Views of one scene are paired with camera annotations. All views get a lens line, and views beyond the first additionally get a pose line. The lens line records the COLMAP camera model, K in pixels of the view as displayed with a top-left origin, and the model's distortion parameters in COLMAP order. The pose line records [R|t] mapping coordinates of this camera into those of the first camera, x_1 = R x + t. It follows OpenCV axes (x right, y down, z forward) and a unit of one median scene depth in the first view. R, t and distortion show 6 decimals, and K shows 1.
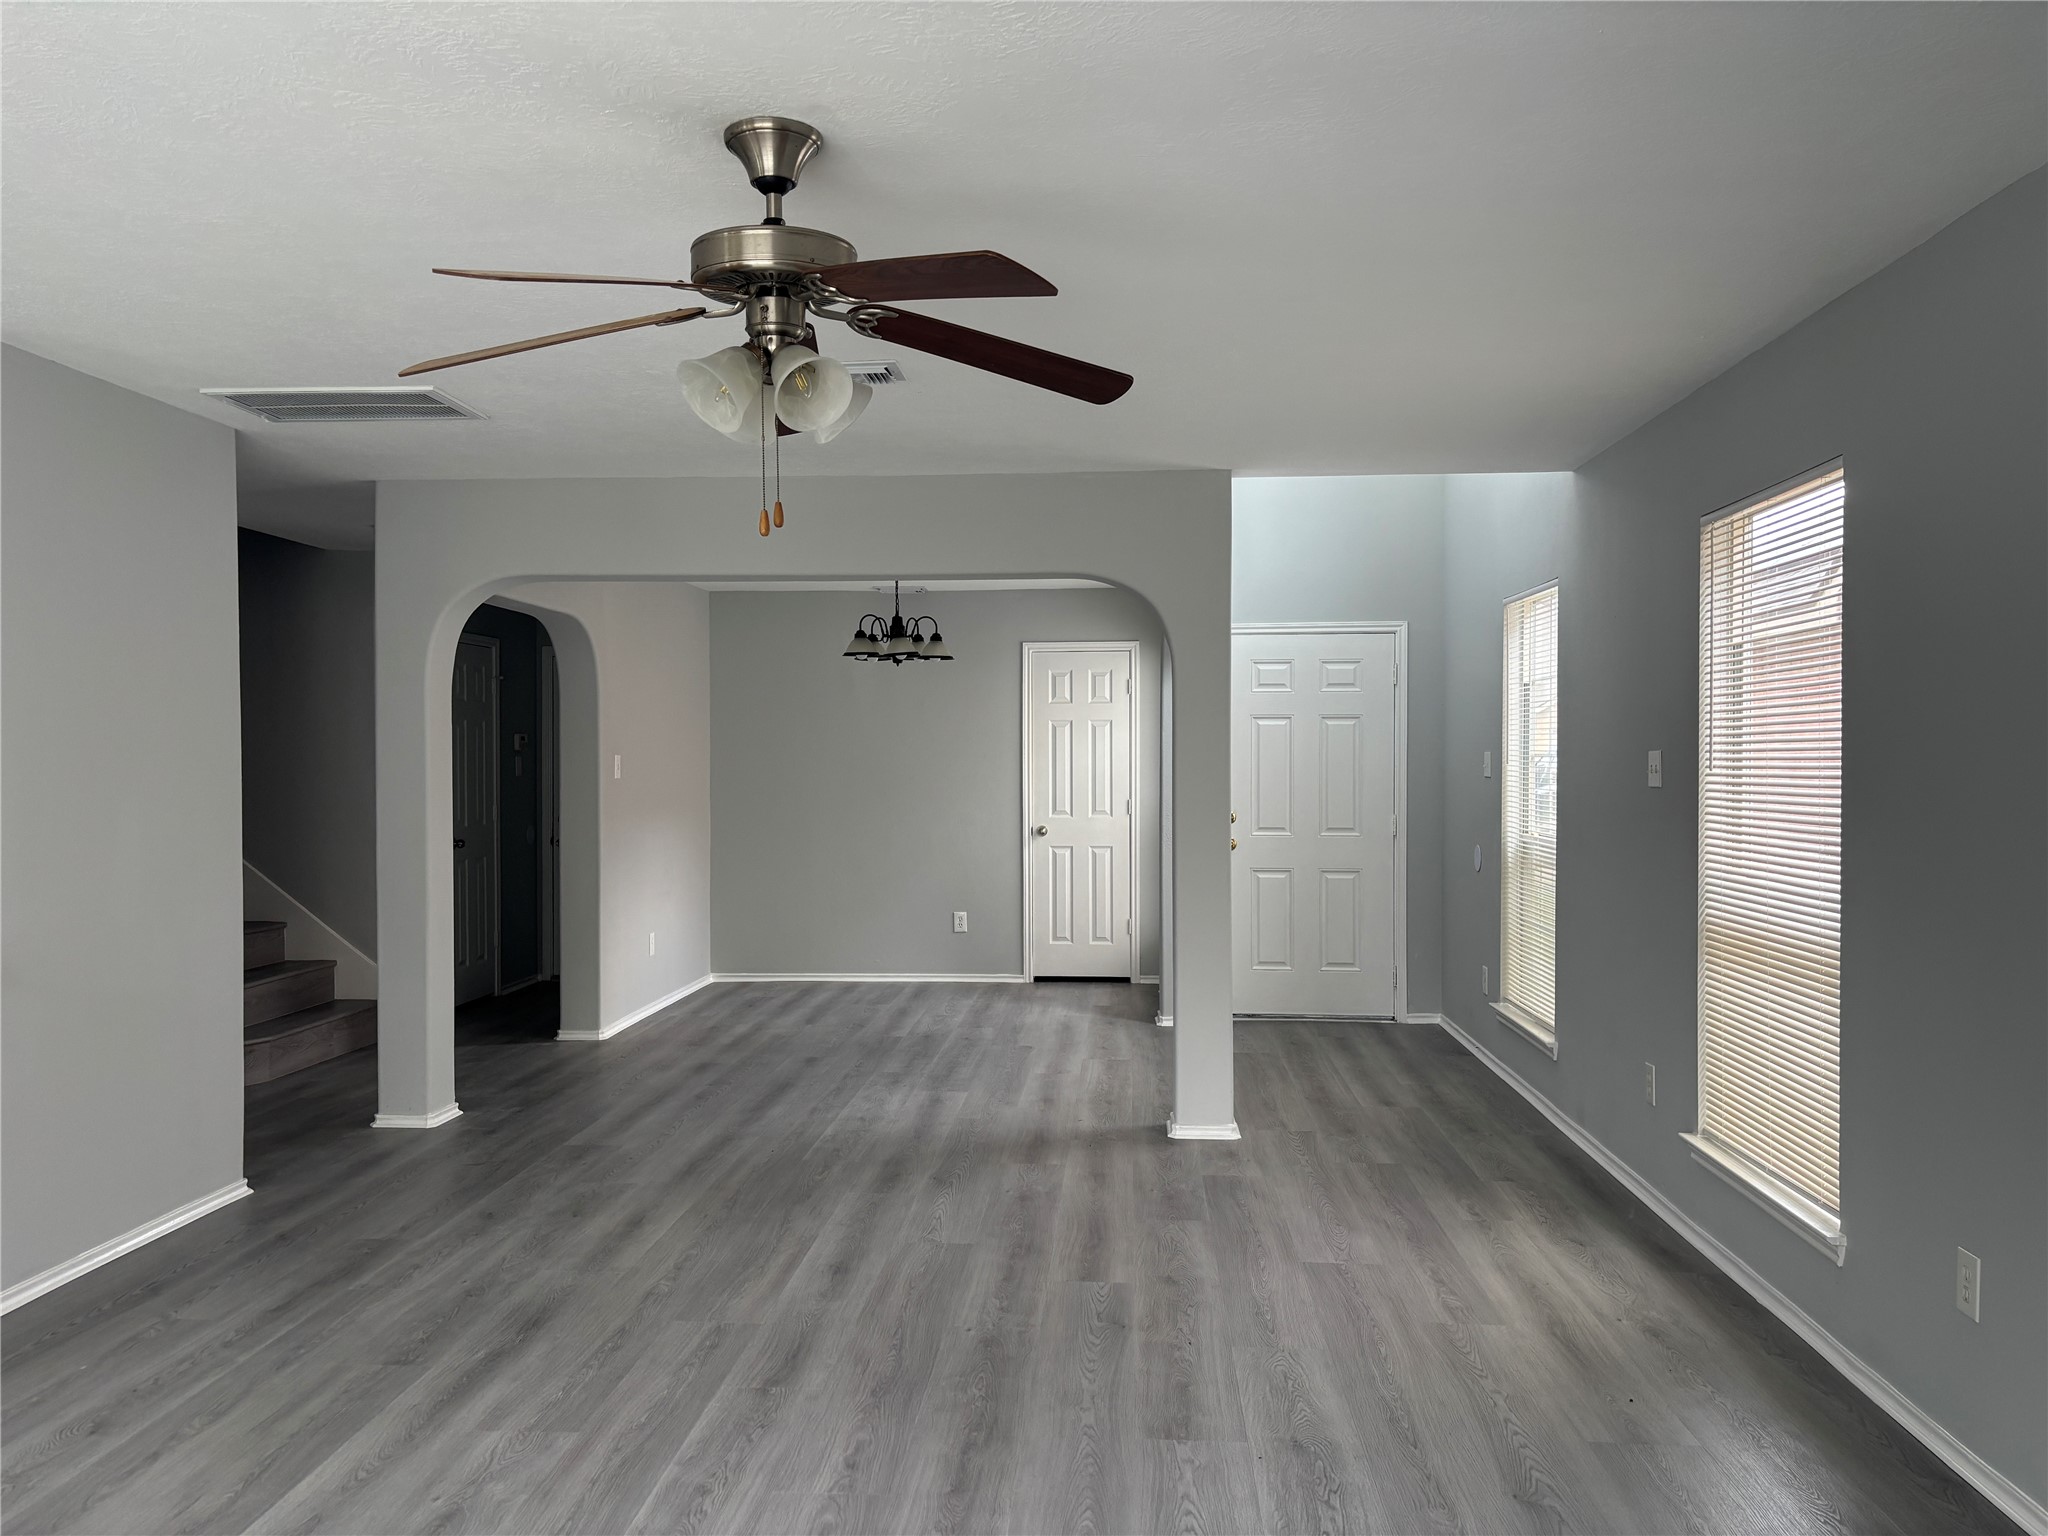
lens RADIAL K [[1557.0, 0, 1024.0], [0, 1557.0, 768.0], [0, 0, 1]] dist [0.037869, -0.012073]
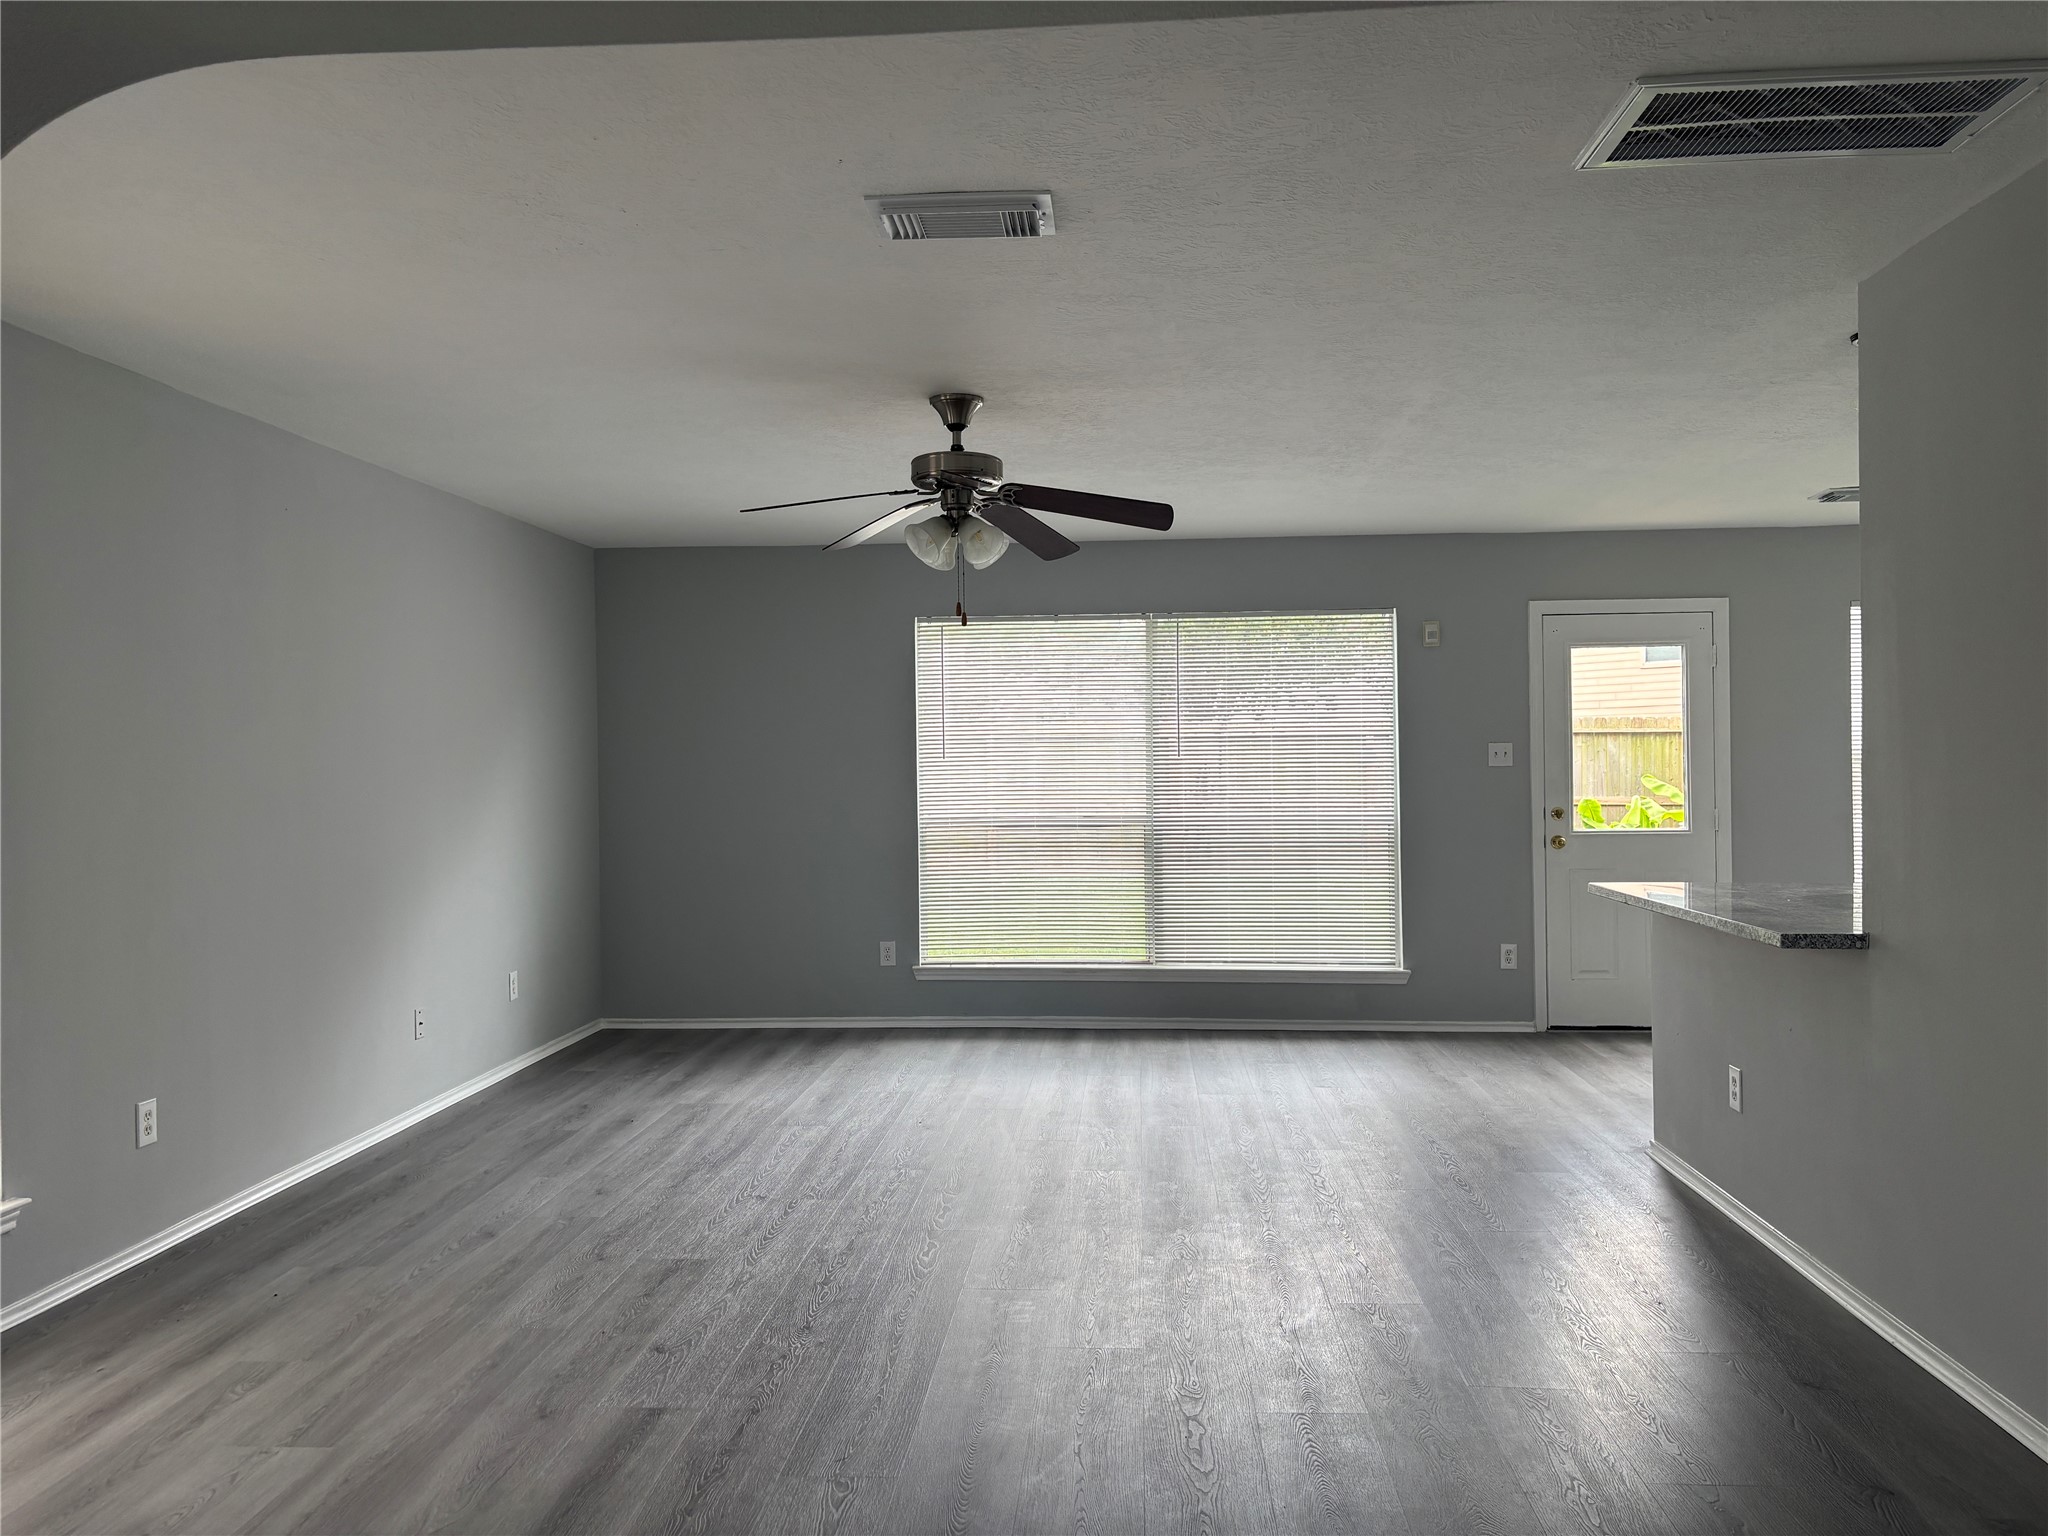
lens RADIAL K [[1557.0, 0, 1031.9], [0, 1557.0, 769.2], [0, 0, 1]] dist [0.059012, -0.059685]
pose [[-0.999916, 0.012999, 0.000019, -0.144204], [0.012999, 0.999861, 0.010399, 0.002217], [0.000117, 0.010398, -0.999946, 1.689056]]
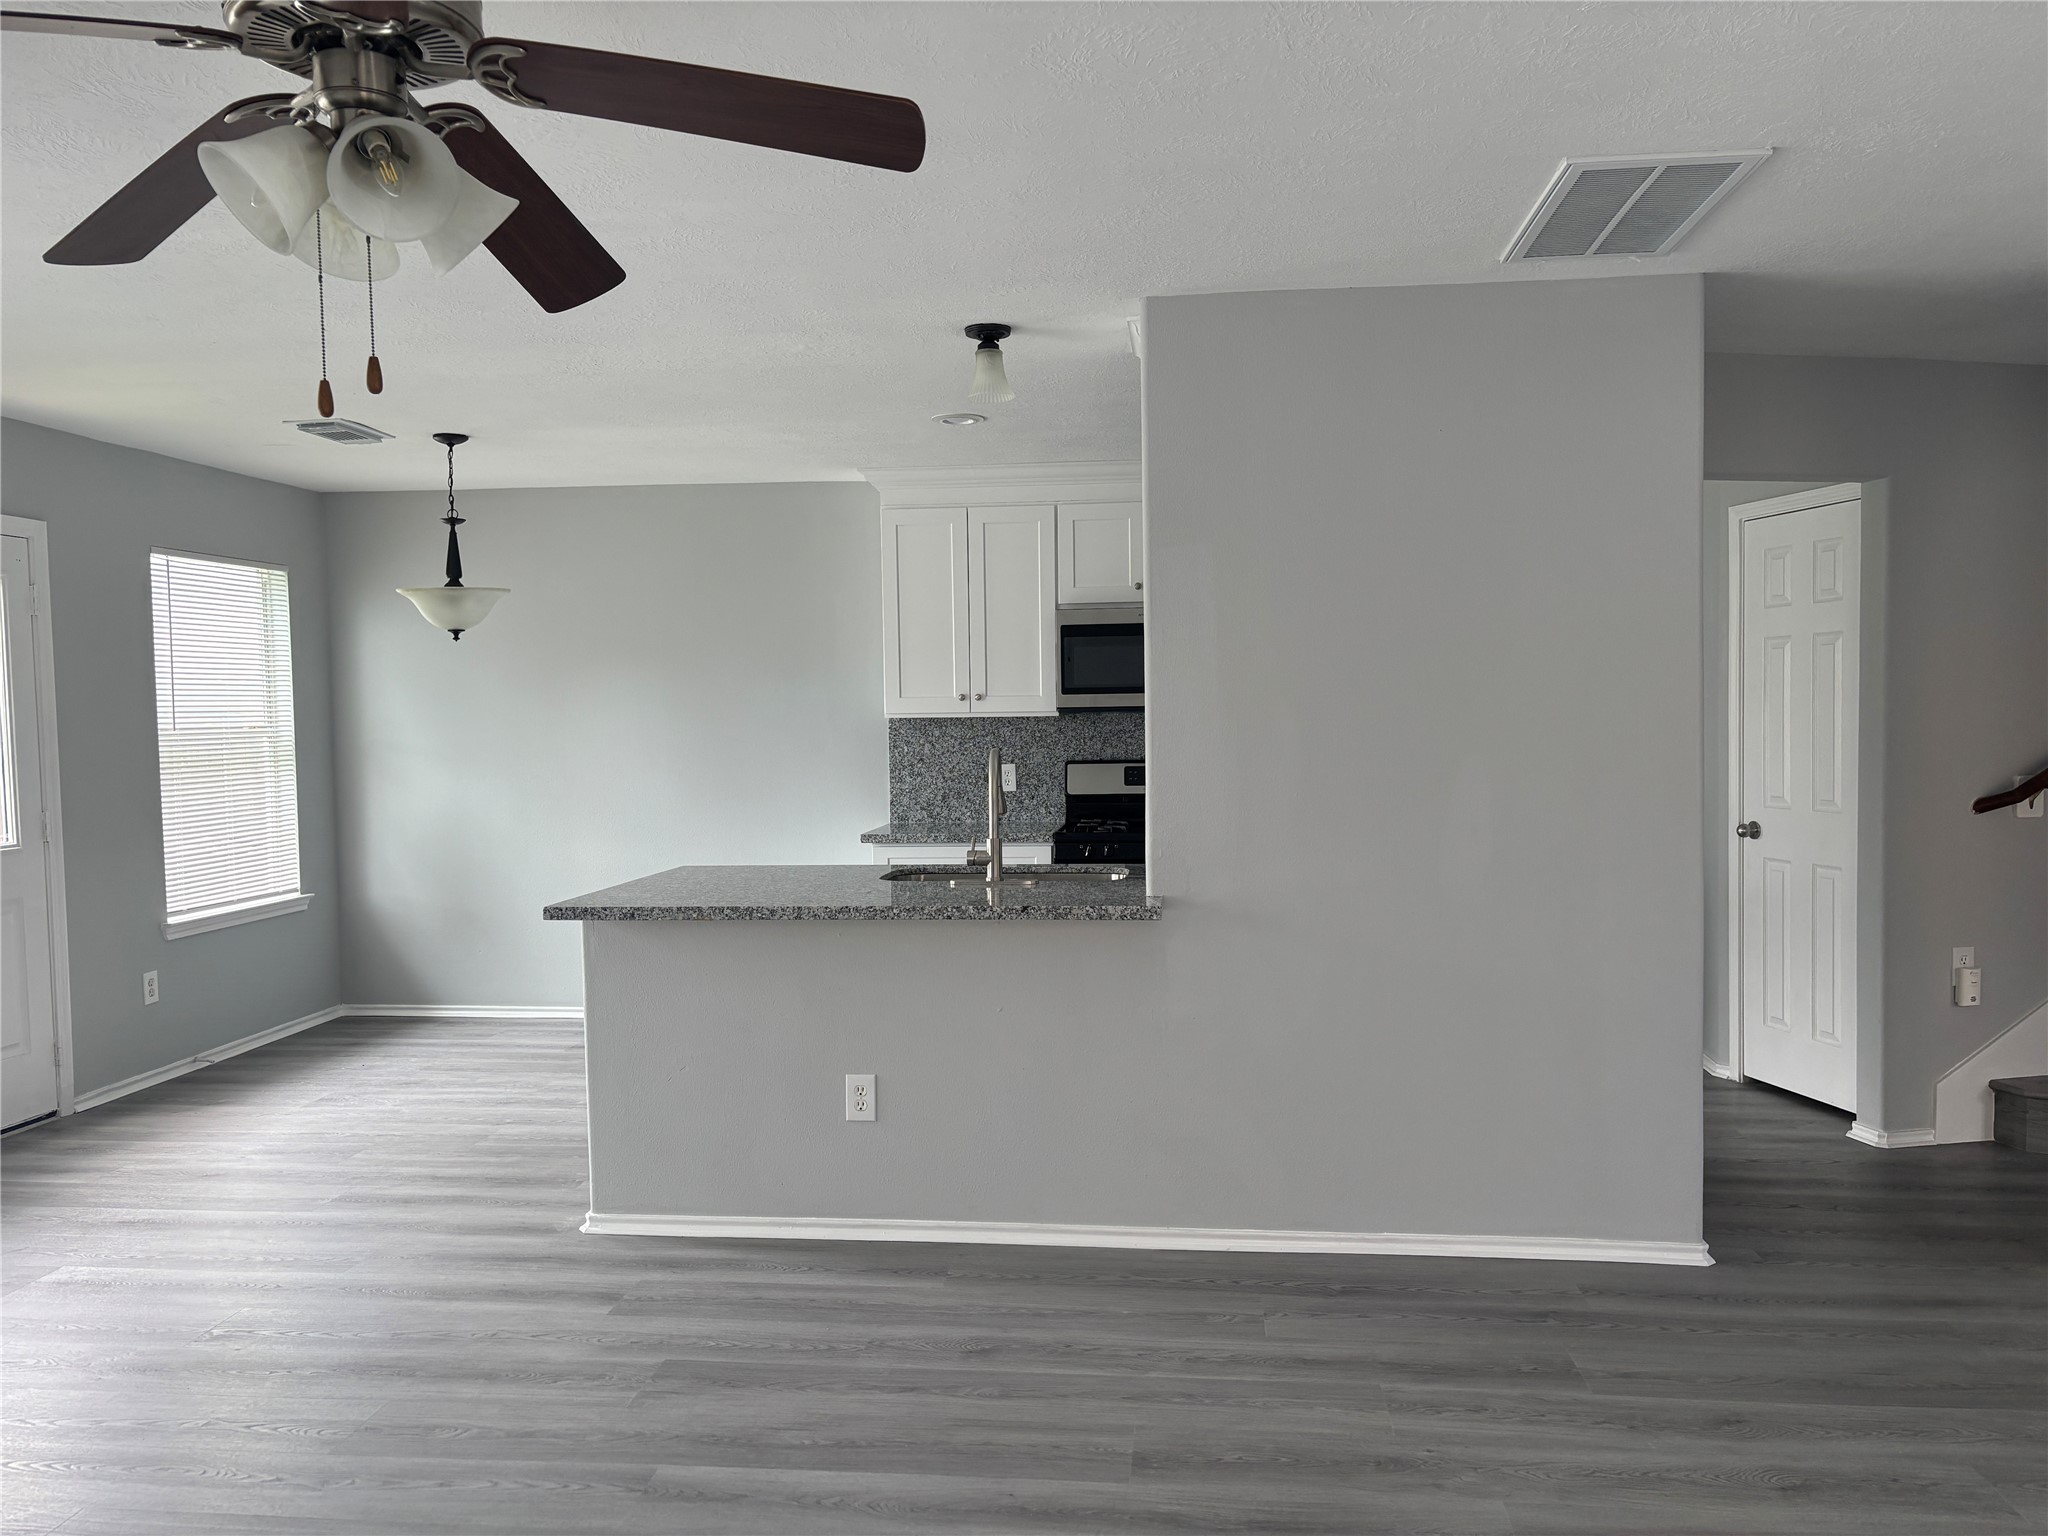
lens RADIAL K [[1560.2, 0, 1026.3], [0, 1560.2, 749.2], [0, 0, 1]] dist [0.026978, 0.000191]
pose [[-0.037941, 0.030633, -0.998810, 0.328404], [0.004656, 0.999525, 0.030478, -0.009996], [0.999269, -0.003494, -0.038065, 0.801436]]
